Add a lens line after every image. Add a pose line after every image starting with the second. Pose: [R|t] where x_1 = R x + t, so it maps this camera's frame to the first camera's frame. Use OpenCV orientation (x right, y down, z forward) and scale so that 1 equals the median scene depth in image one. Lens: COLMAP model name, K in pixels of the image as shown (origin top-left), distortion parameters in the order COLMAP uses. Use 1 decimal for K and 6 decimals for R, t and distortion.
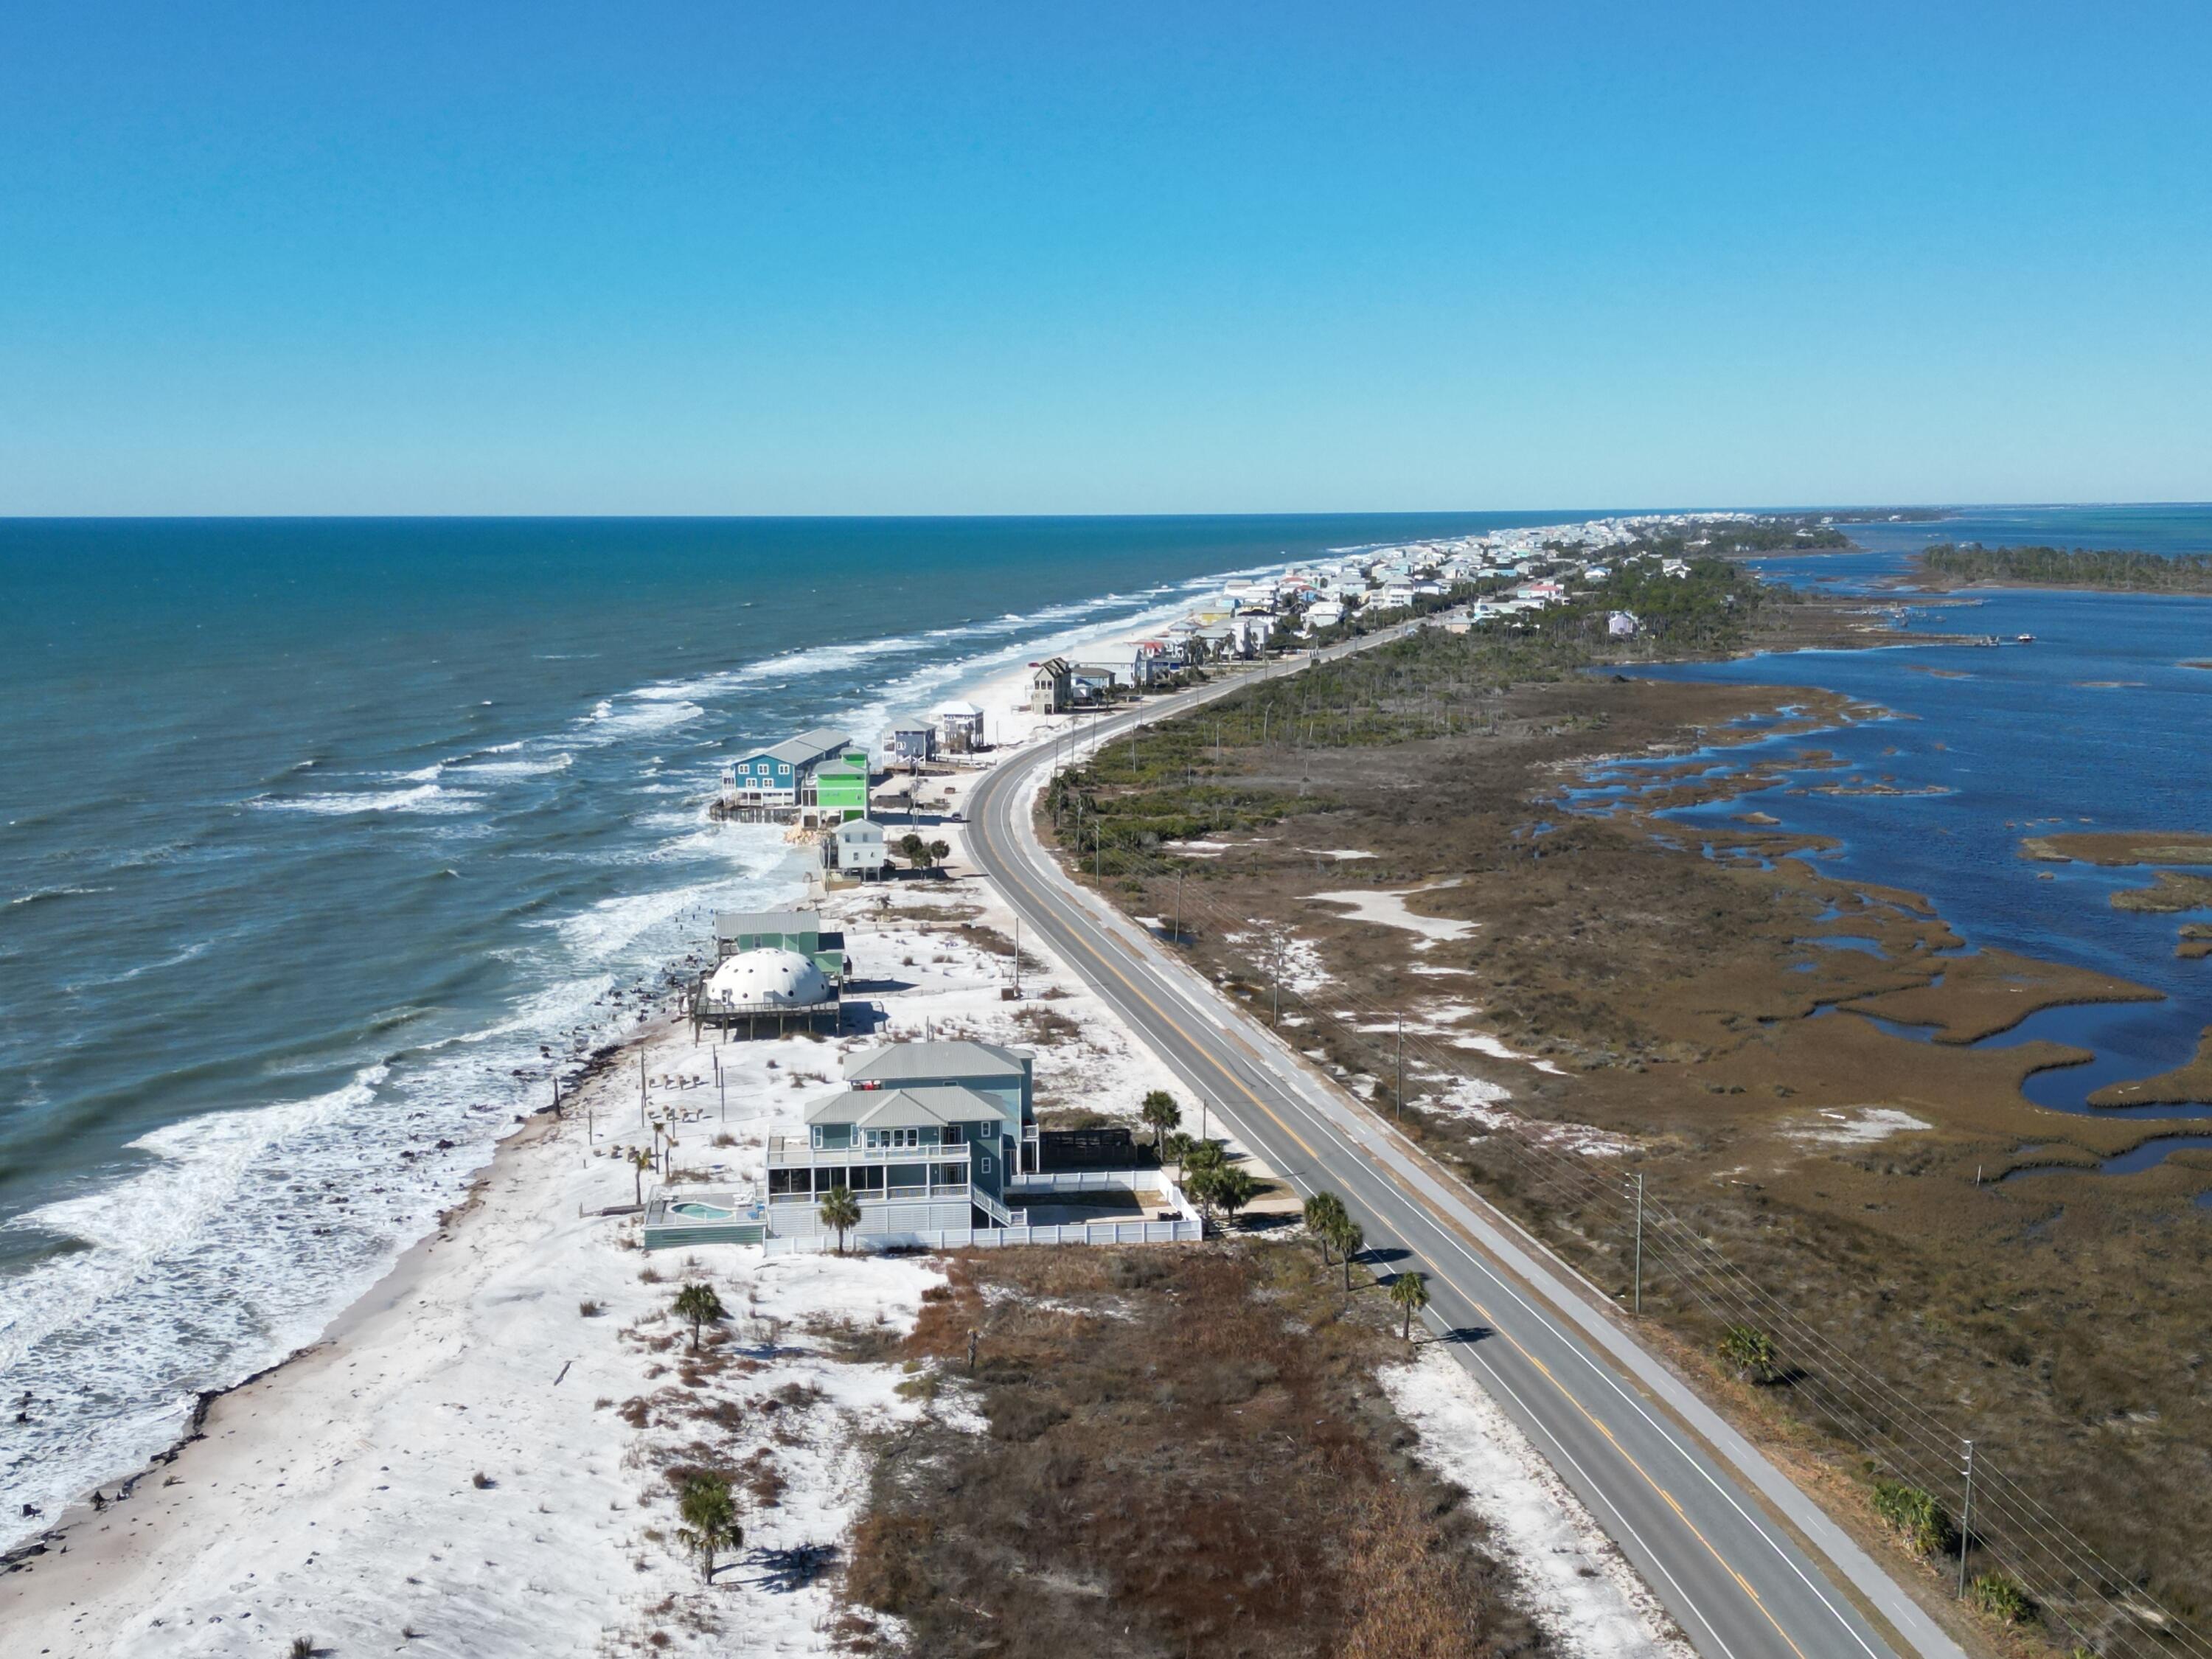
lens RADIAL K [[2449.6, 0, 1097.3], [0, 2449.6, 841.6], [0, 0, 1]] dist [0.178040, -0.405523]
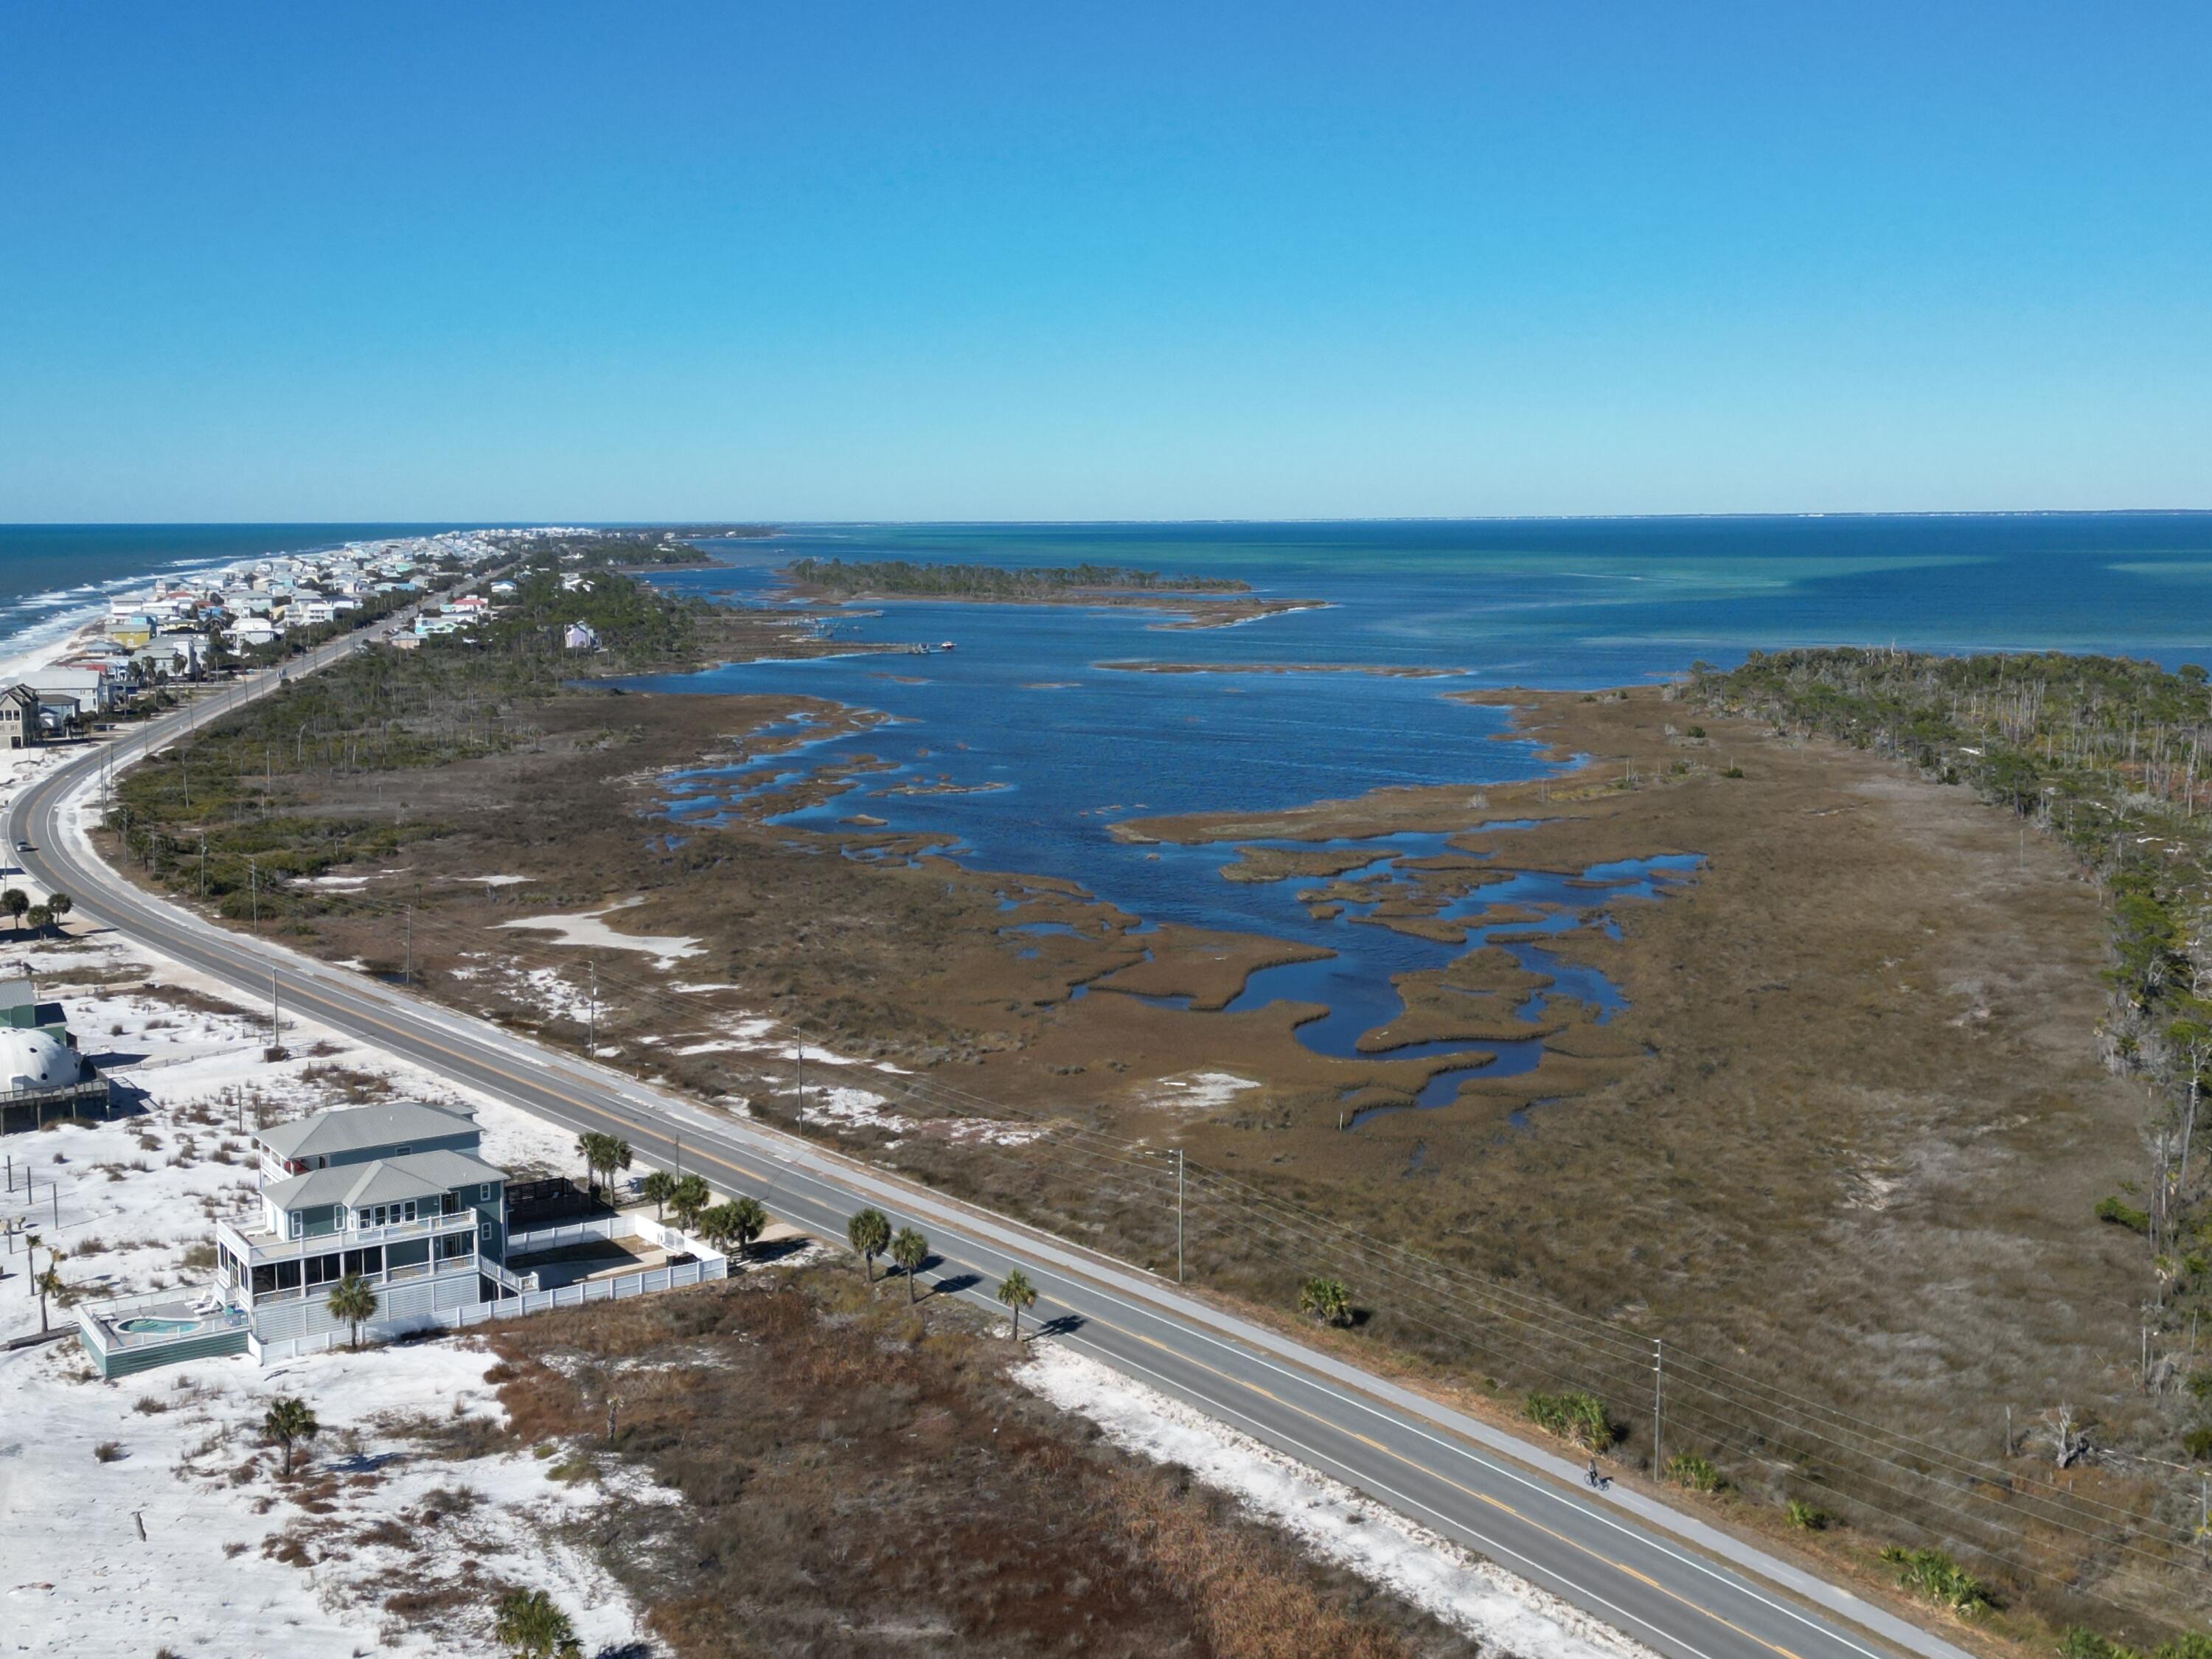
lens RADIAL K [[2449.6, 0, 1097.3], [0, 2449.6, 841.6], [0, 0, 1]] dist [0.178040, -0.405523]
pose [[0.895351, -0.058472, 0.441506, -0.188553], [0.060866, 0.998108, 0.008753, -0.006492], [-0.441183, 0.019036, 0.897215, 0.047638]]
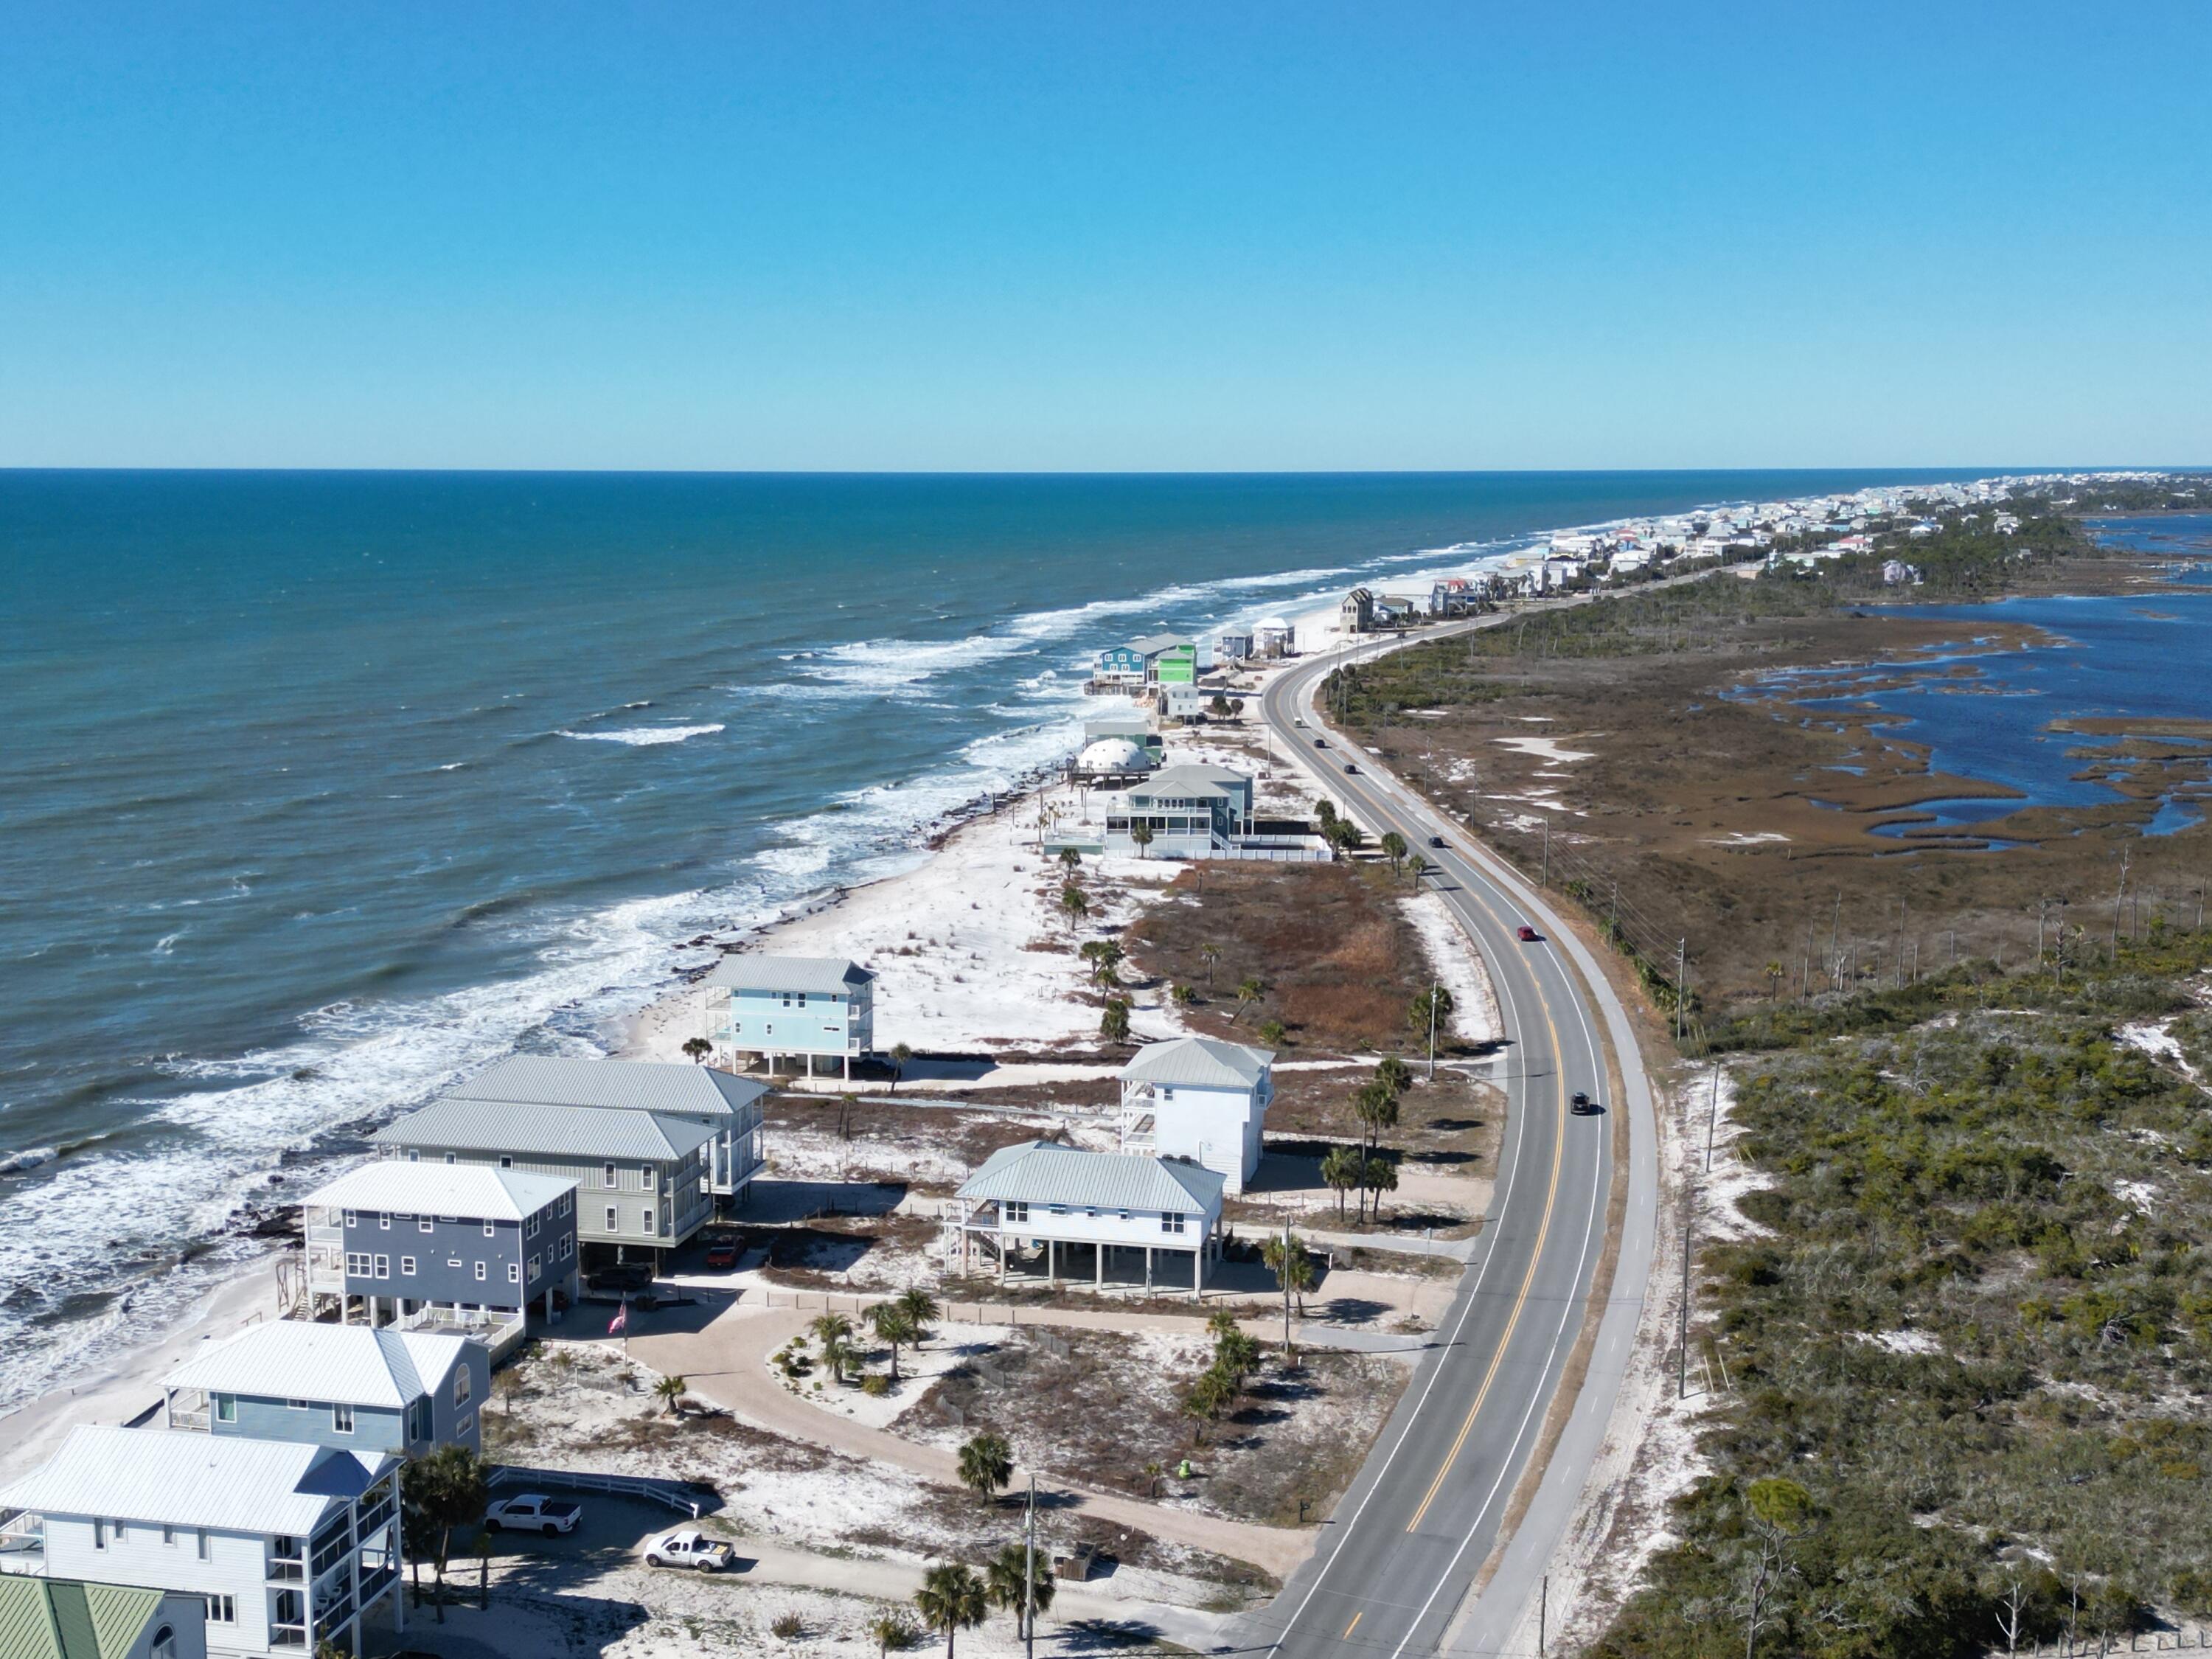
lens RADIAL K [[2449.6, 0, 1097.3], [0, 2449.6, 841.6], [0, 0, 1]] dist [0.178040, -0.405523]
pose [[0.988199, 0.028897, -0.150428, 0.113271], [-0.026289, 0.999468, 0.019296, 0.088453], [0.150905, -0.015113, 0.988433, -0.684986]]
